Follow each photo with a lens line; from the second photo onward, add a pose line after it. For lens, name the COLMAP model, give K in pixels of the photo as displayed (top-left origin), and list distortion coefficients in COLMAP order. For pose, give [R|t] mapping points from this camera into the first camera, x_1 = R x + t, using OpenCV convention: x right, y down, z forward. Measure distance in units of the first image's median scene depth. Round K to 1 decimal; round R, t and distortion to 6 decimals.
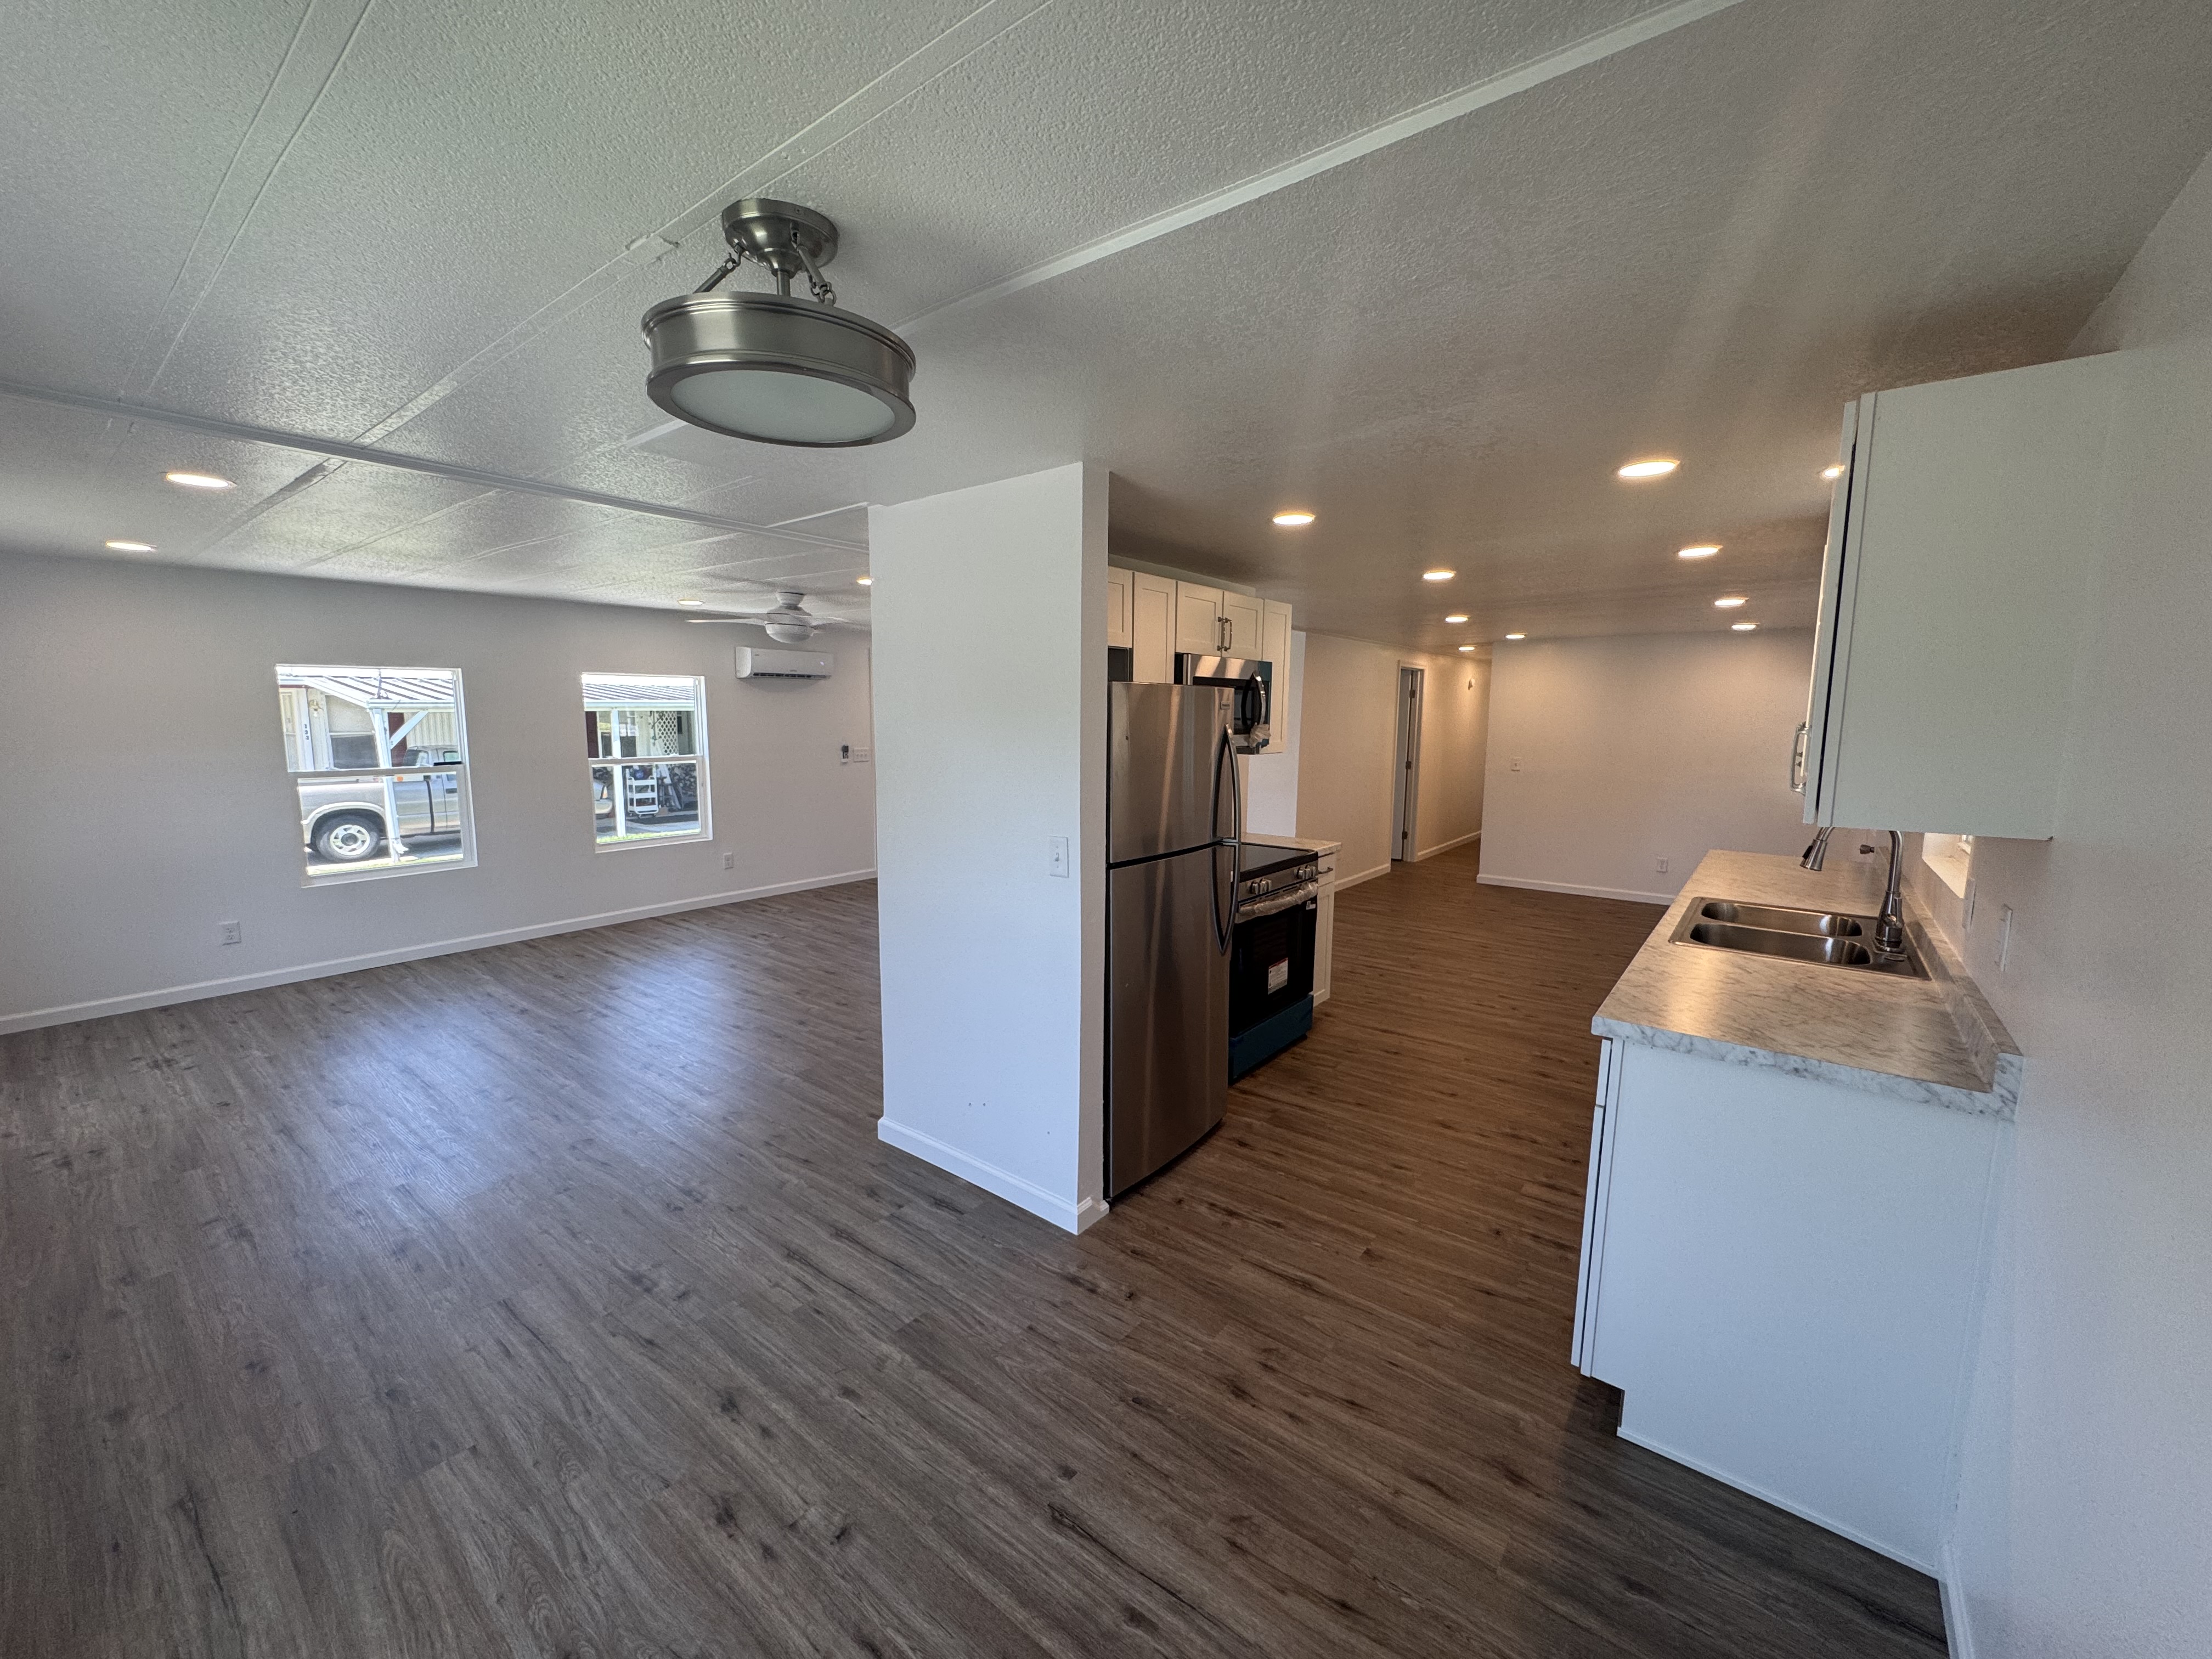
lens RADIAL K [[882.2, 0, 1106.0], [0, 882.2, 829.5], [0, 0, 1]] dist [-0.002087, 0.000055]
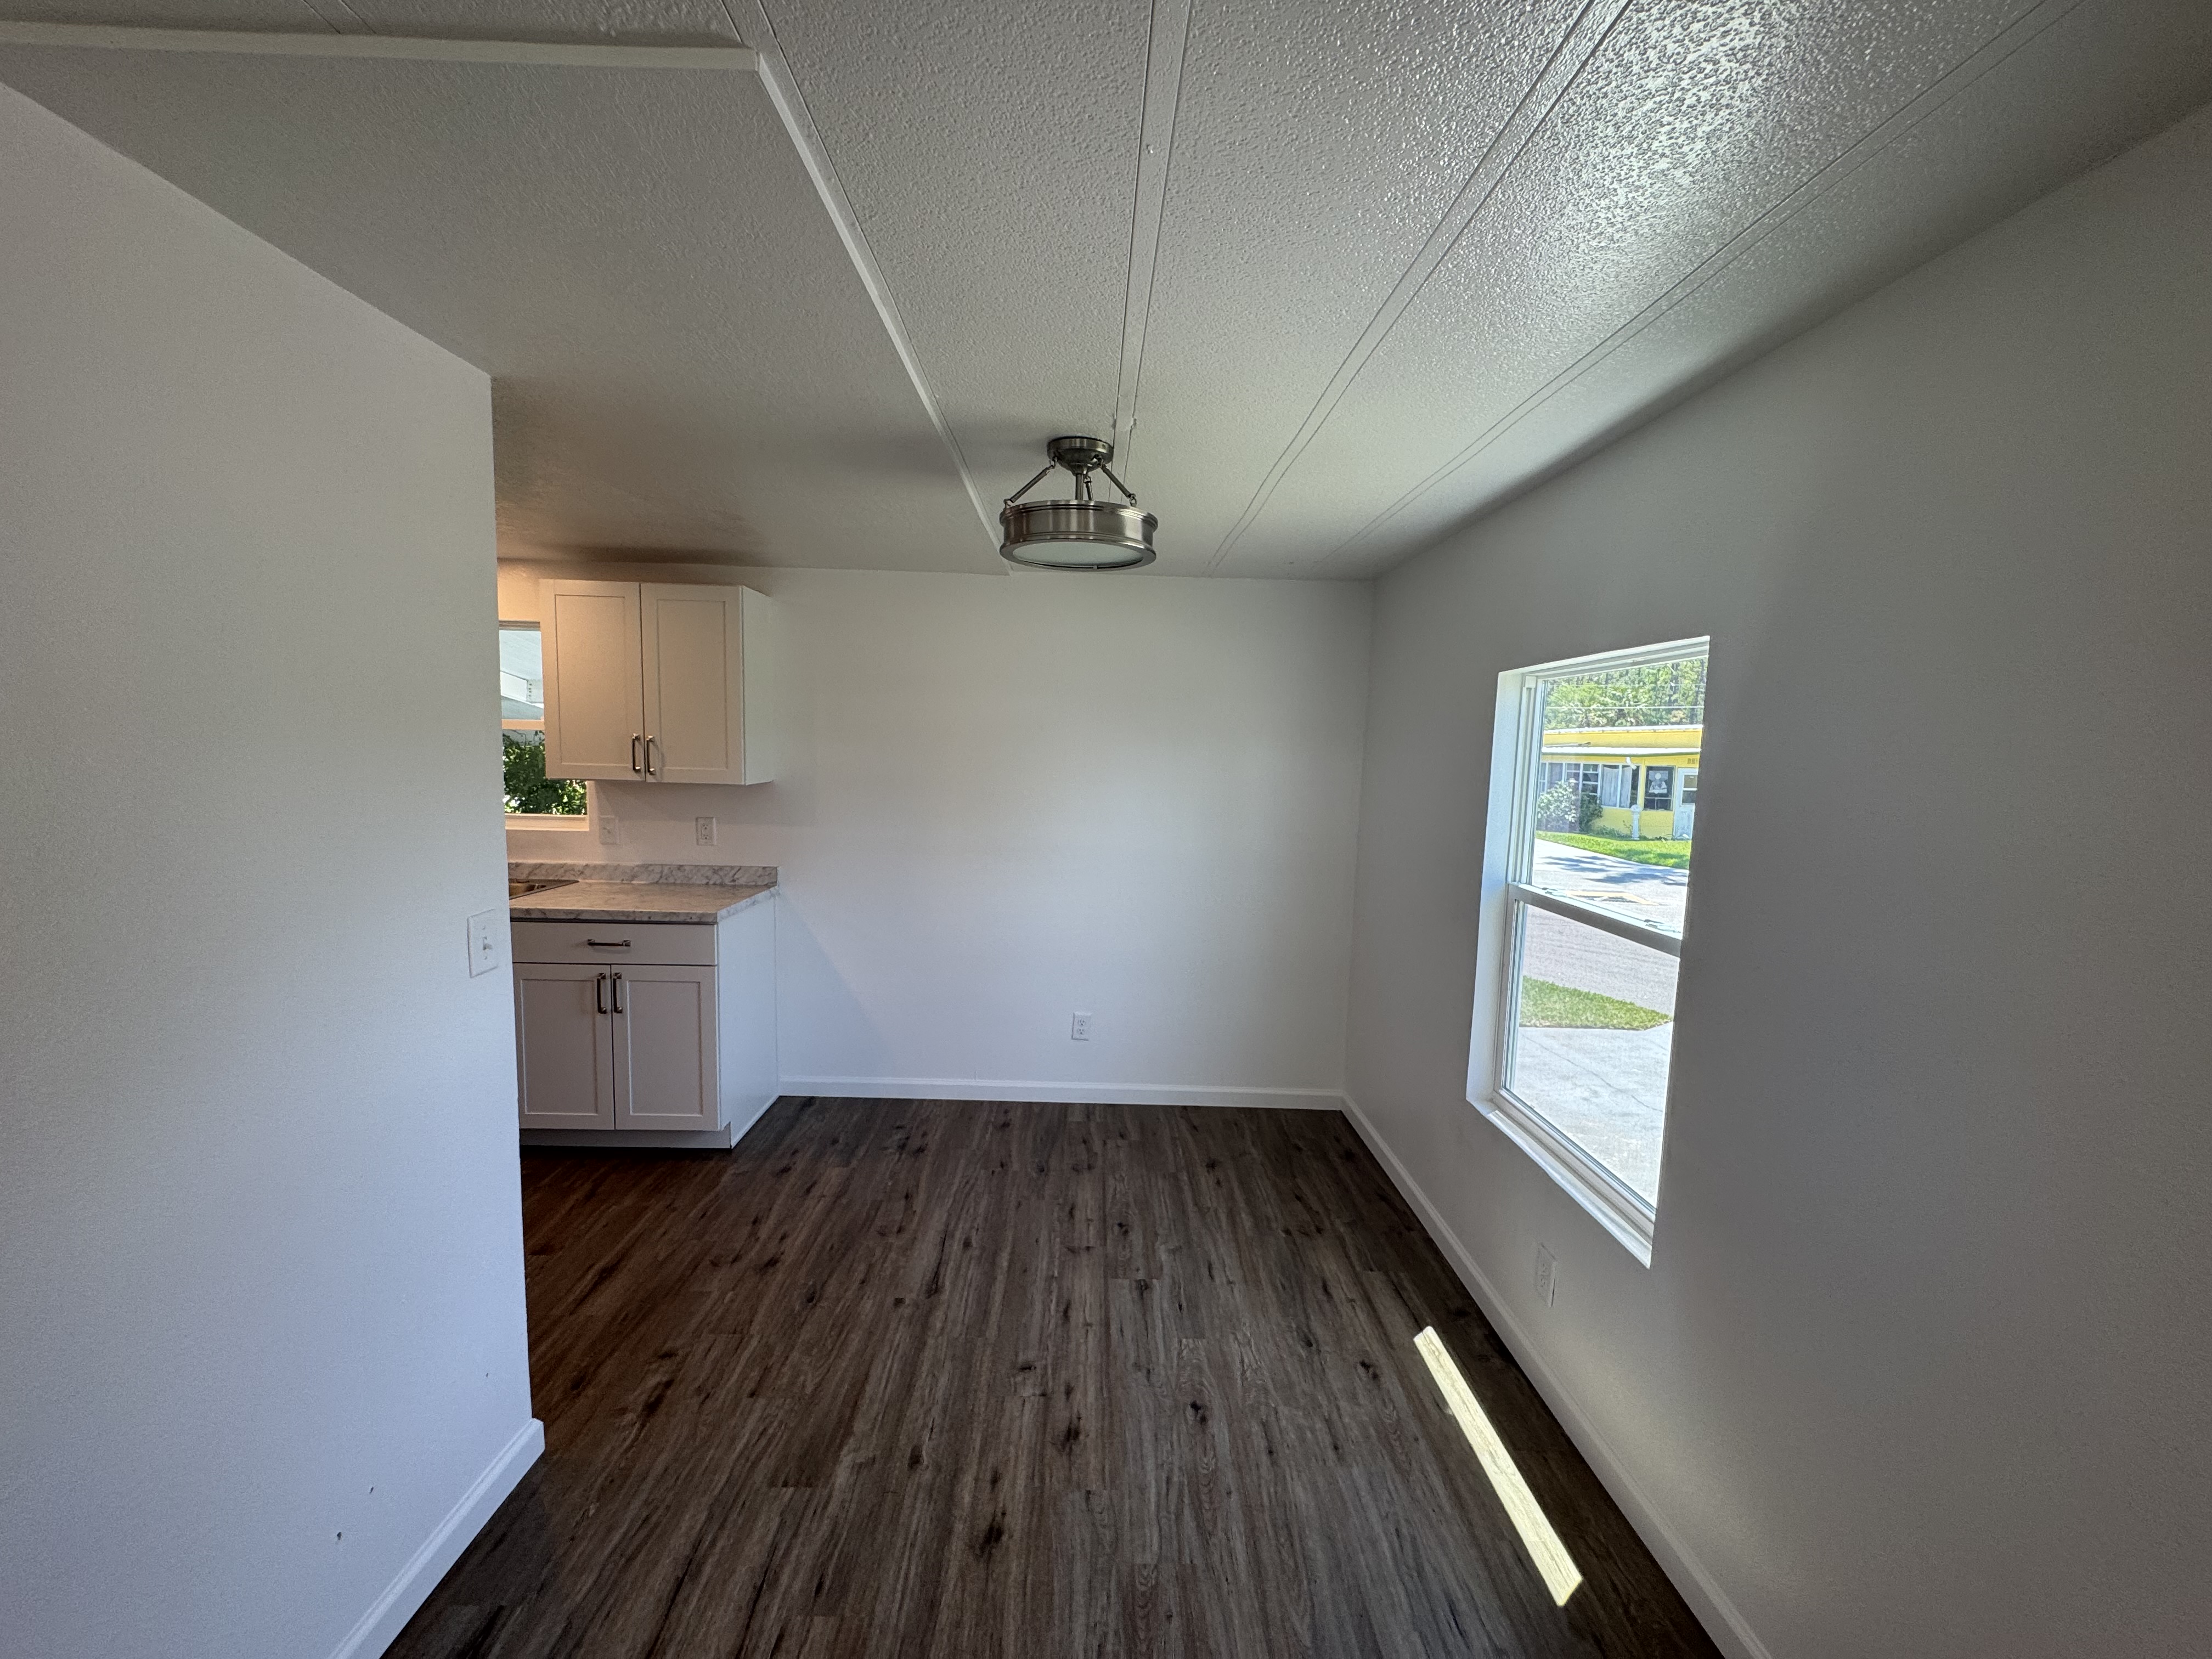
lens RADIAL K [[882.2, 0, 1106.0], [0, 882.2, 829.5], [0, 0, 1]] dist [-0.002087, 0.000055]
pose [[-0.631697, -0.098927, 0.768877, -0.699982], [0.071894, 0.980074, 0.185168, -0.117140], [-0.771874, 0.172248, -0.611998, 0.845101]]
